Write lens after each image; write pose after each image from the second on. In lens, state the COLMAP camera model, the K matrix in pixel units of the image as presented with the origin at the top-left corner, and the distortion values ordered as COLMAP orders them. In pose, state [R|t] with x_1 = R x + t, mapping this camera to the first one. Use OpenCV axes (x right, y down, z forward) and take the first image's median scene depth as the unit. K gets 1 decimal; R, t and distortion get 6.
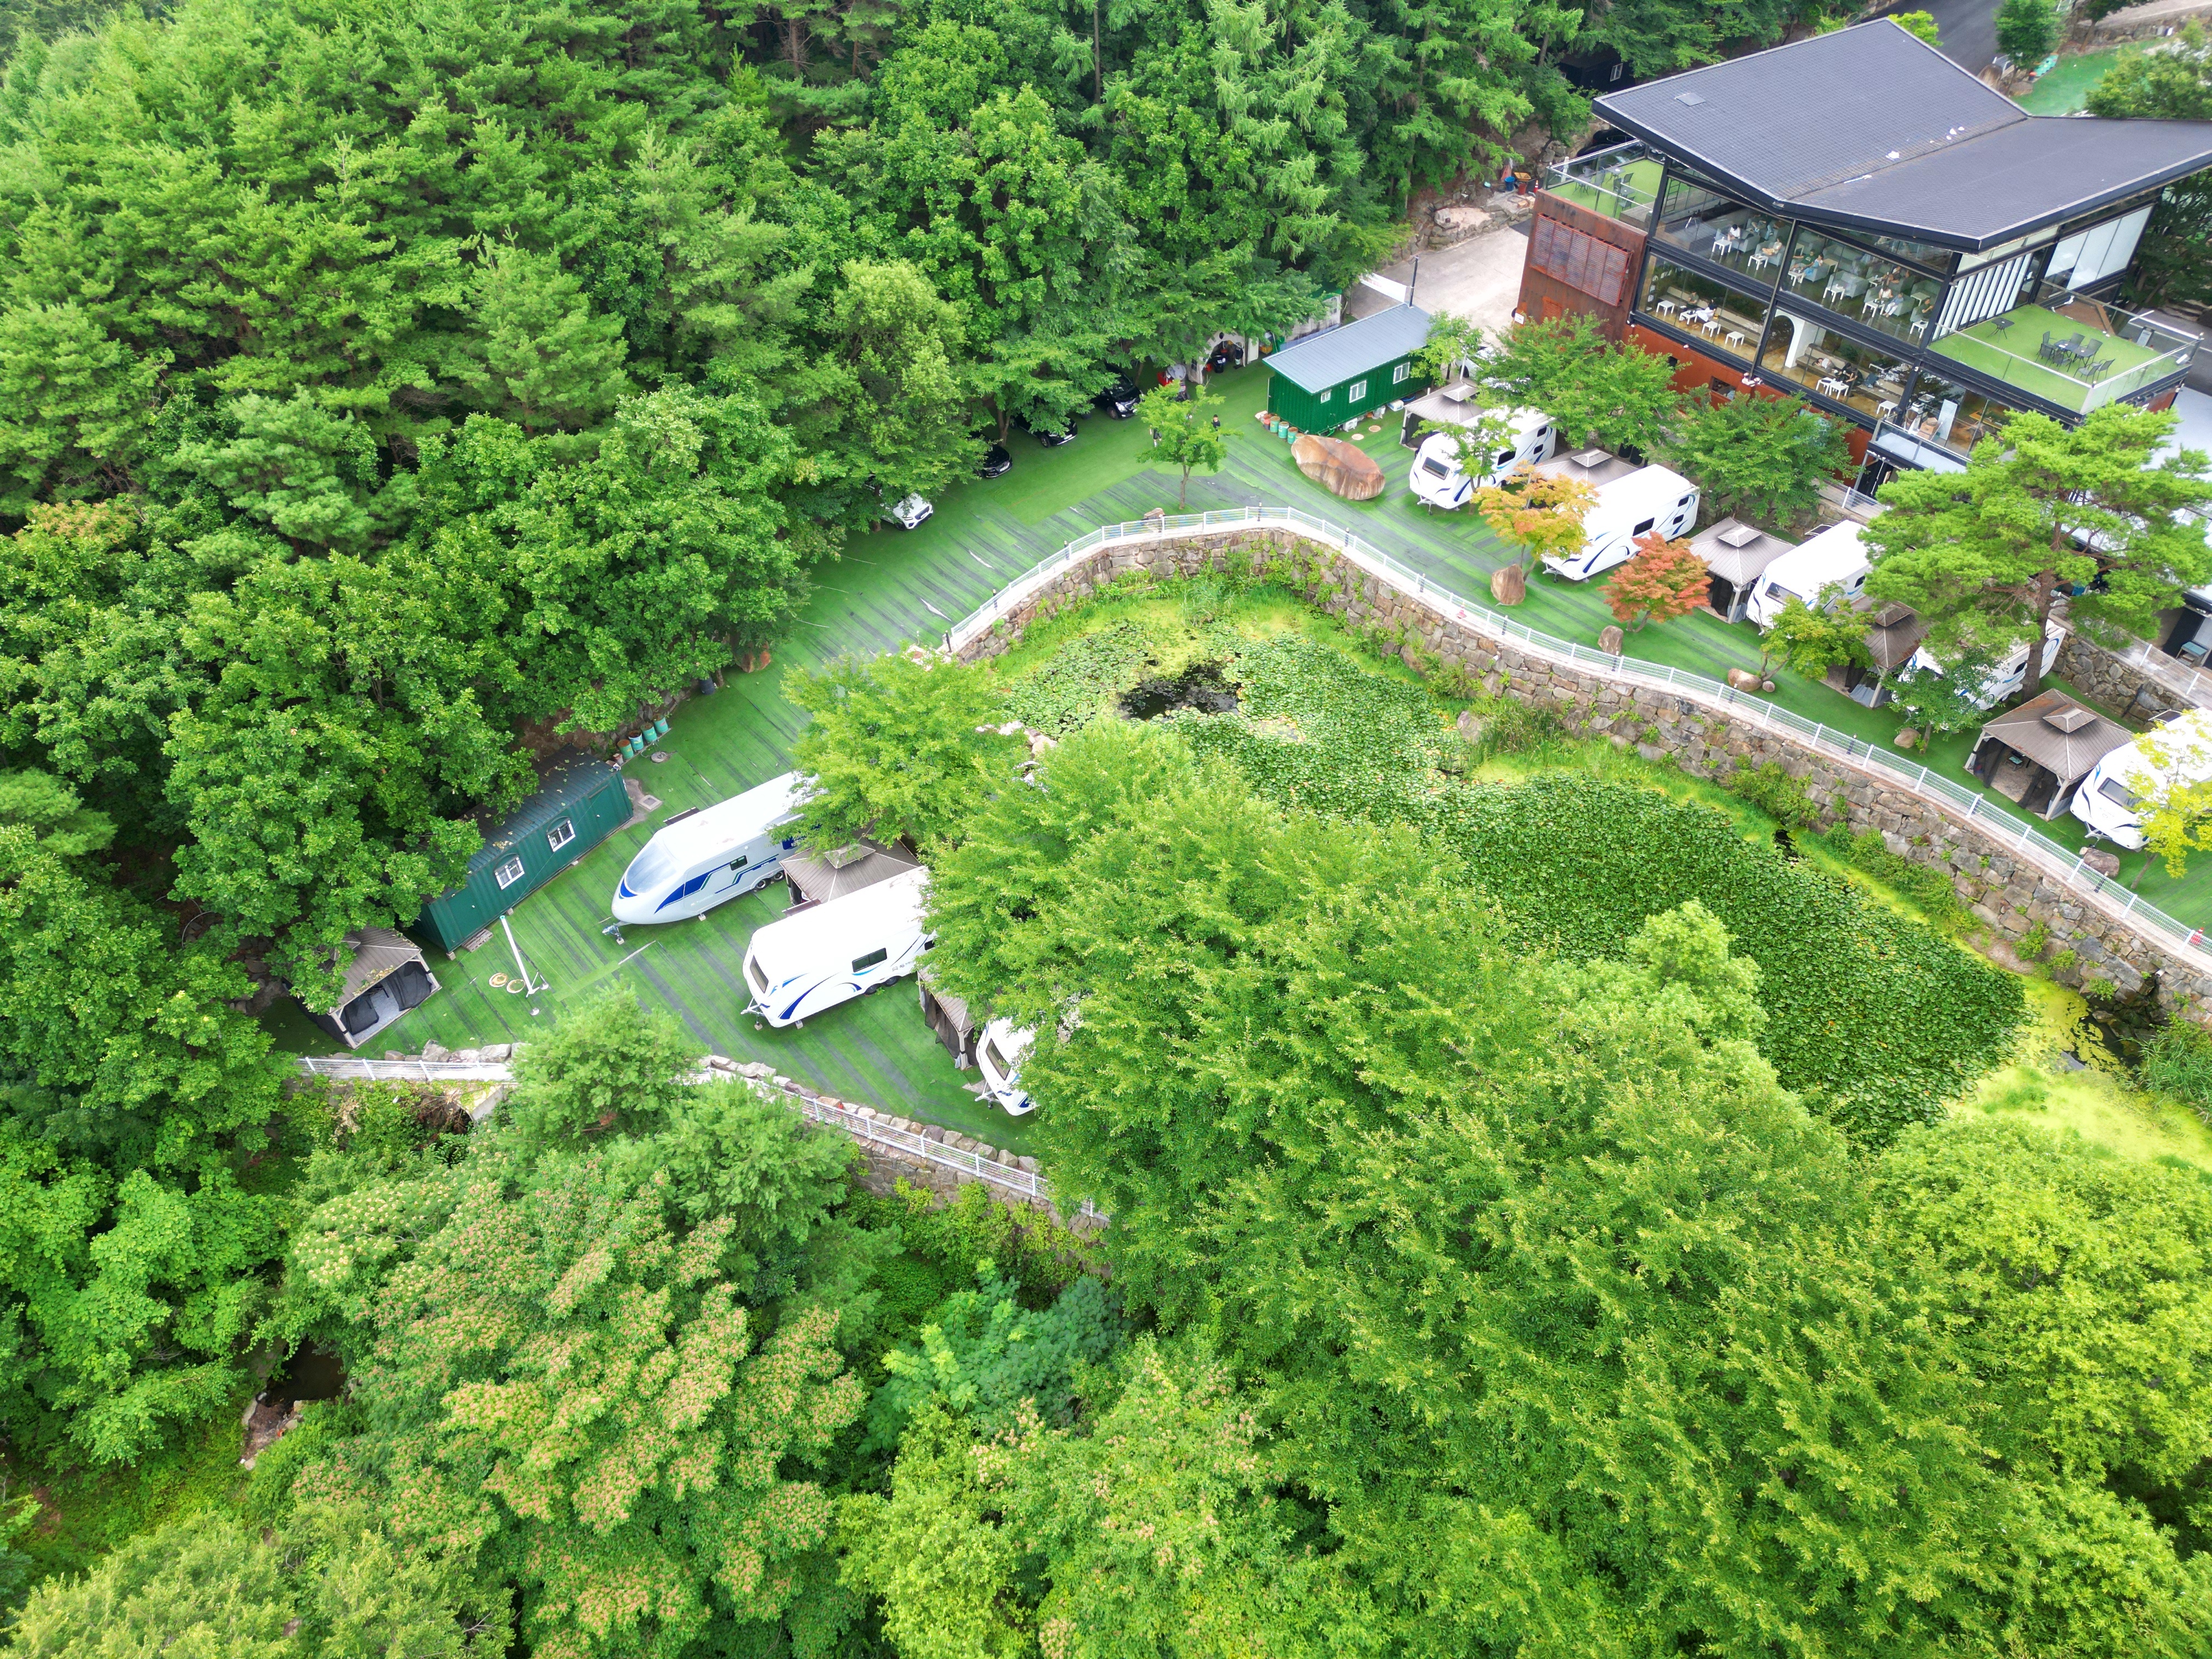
lens RADIAL K [[1537.9, 0, 1107.9], [0, 1537.9, 818.8], [0, 0, 1]] dist [0.079743, -0.074116]
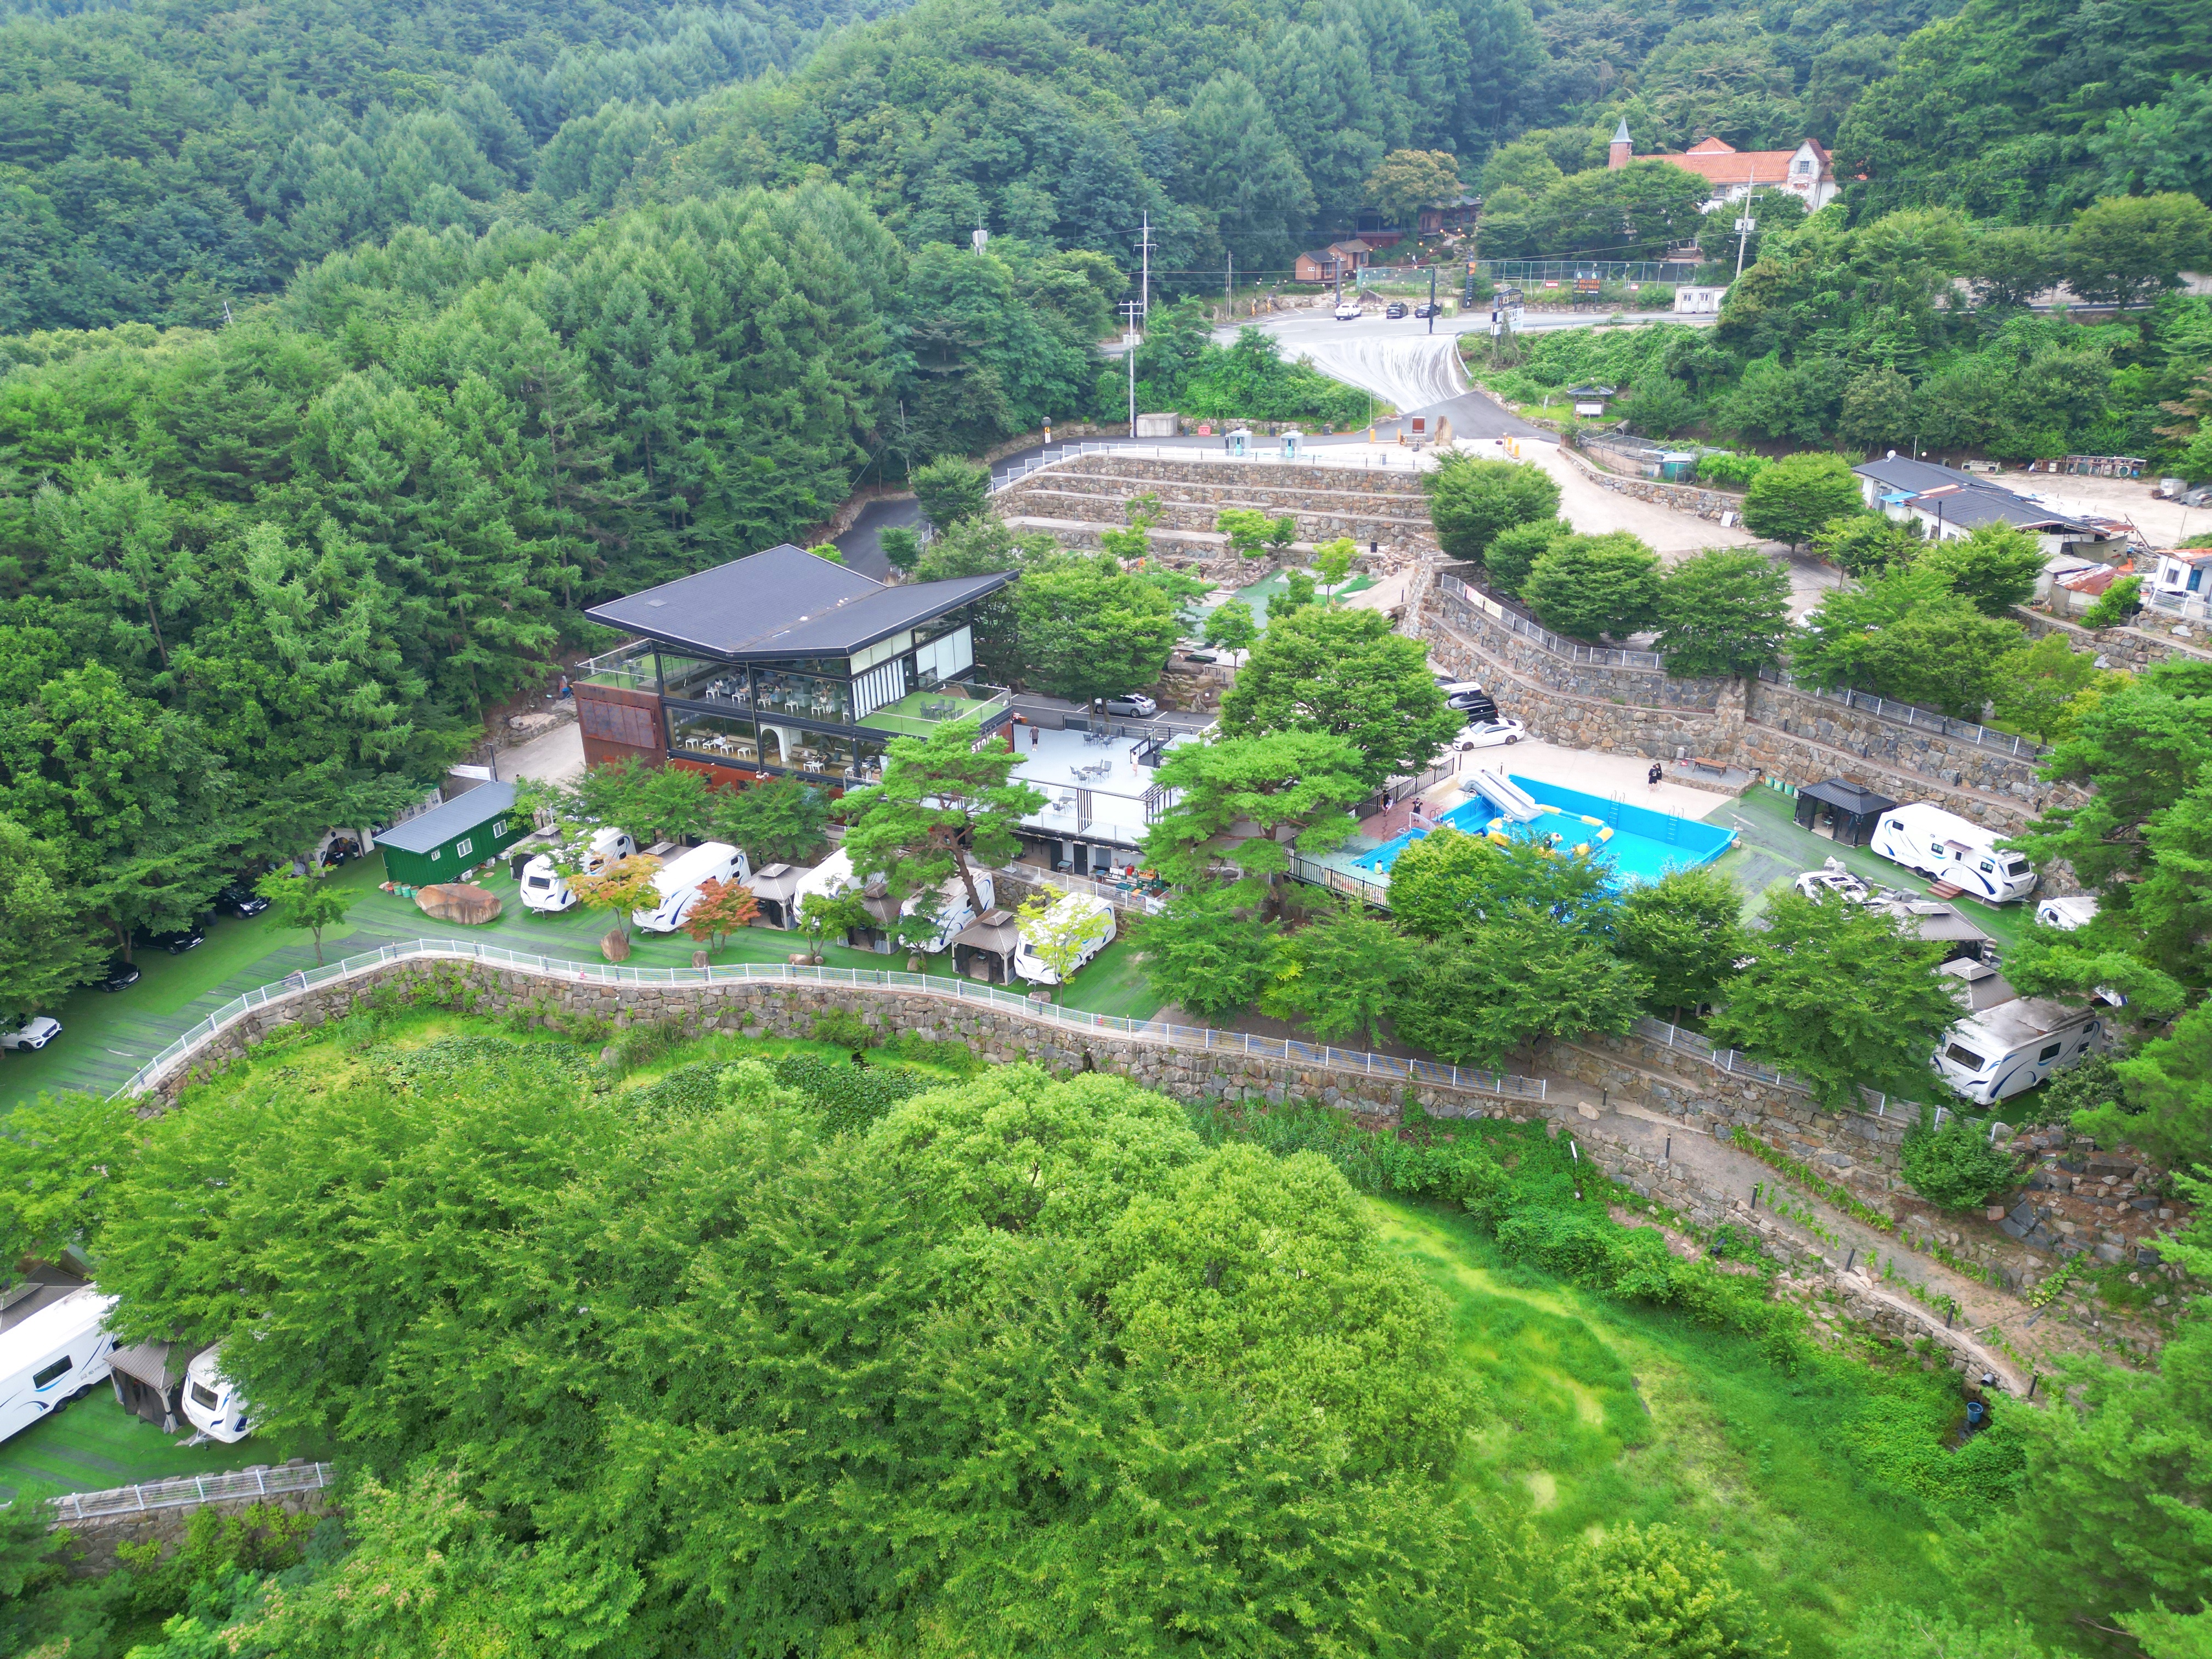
lens RADIAL K [[1545.3, 0, 1107.0], [0, 1545.3, 819.8], [0, 0, 1]] dist [0.080115, -0.083013]
pose [[0.860258, -0.196856, 0.470324, 0.024711], [0.346642, 0.902280, -0.256380, 0.206342], [-0.373893, 0.383587, 0.844432, -0.244728]]
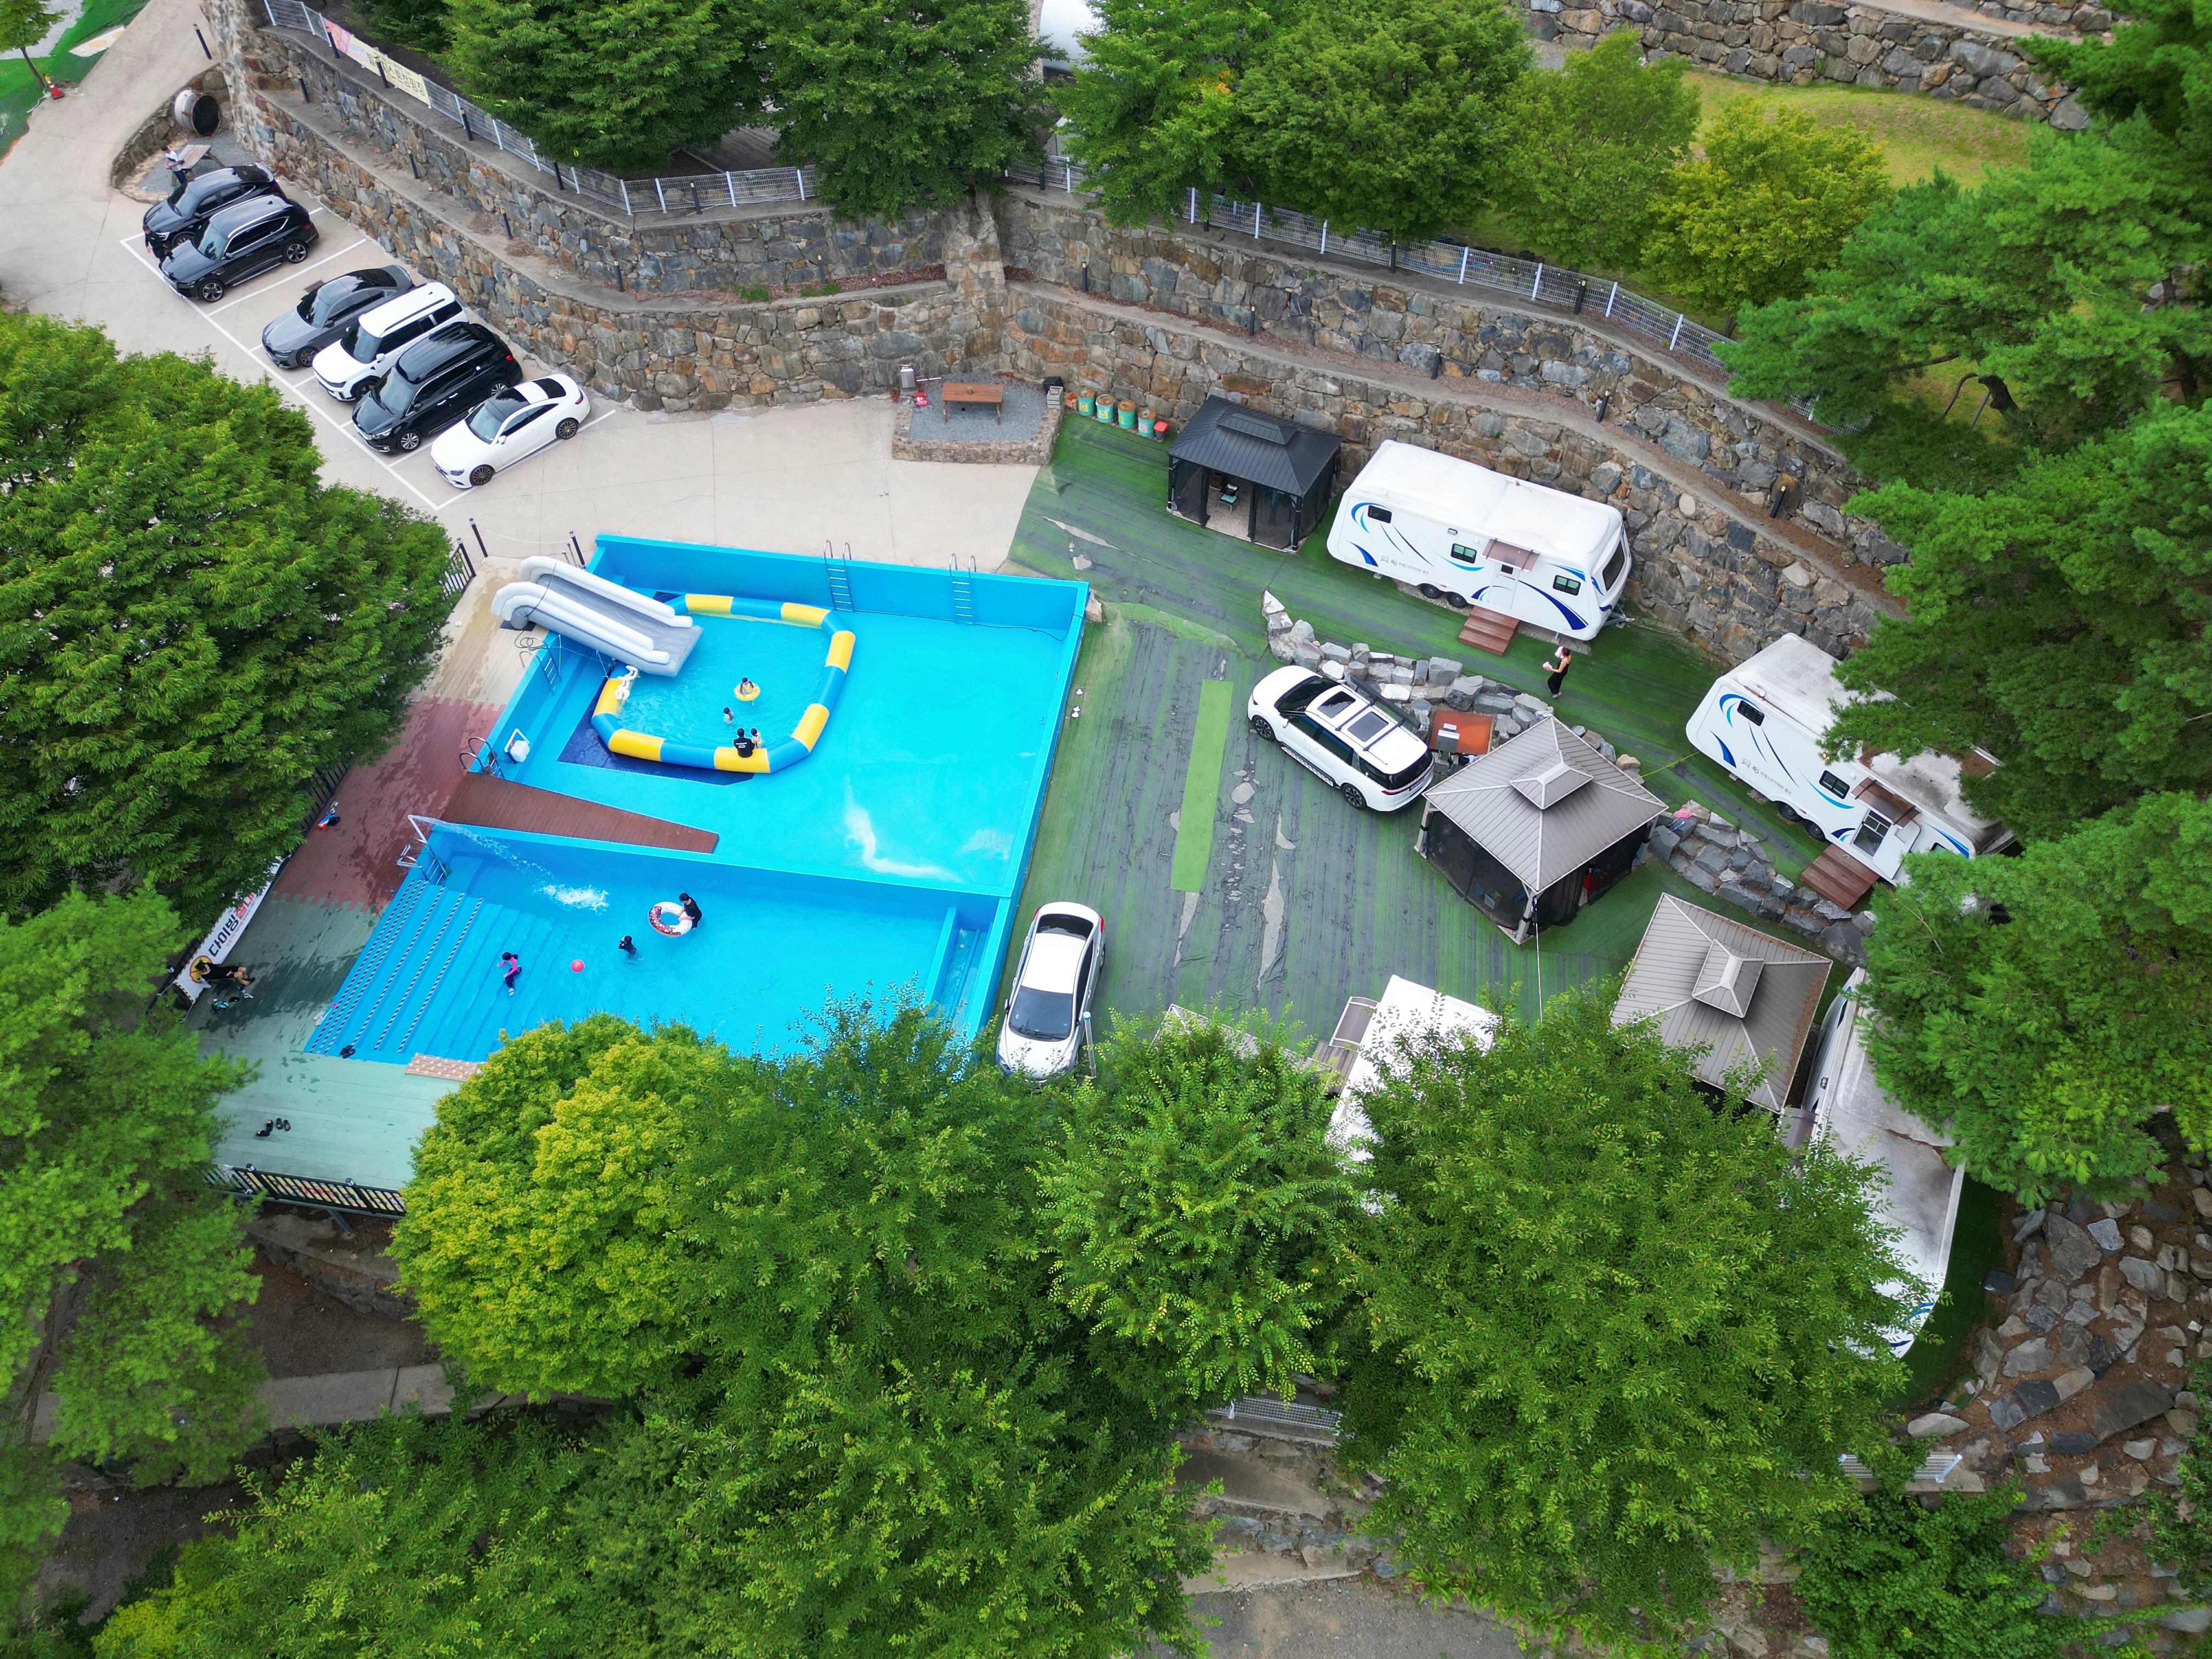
lens RADIAL K [[1545.3, 0, 1107.0], [0, 1545.3, 819.8], [0, 0, 1]] dist [0.080115, -0.083013]
pose [[0.422099, -0.683772, 0.595222, 0.596663], [0.618399, 0.697277, 0.362474, -0.069374], [-0.662884, 0.215085, 0.717164, 0.186041]]
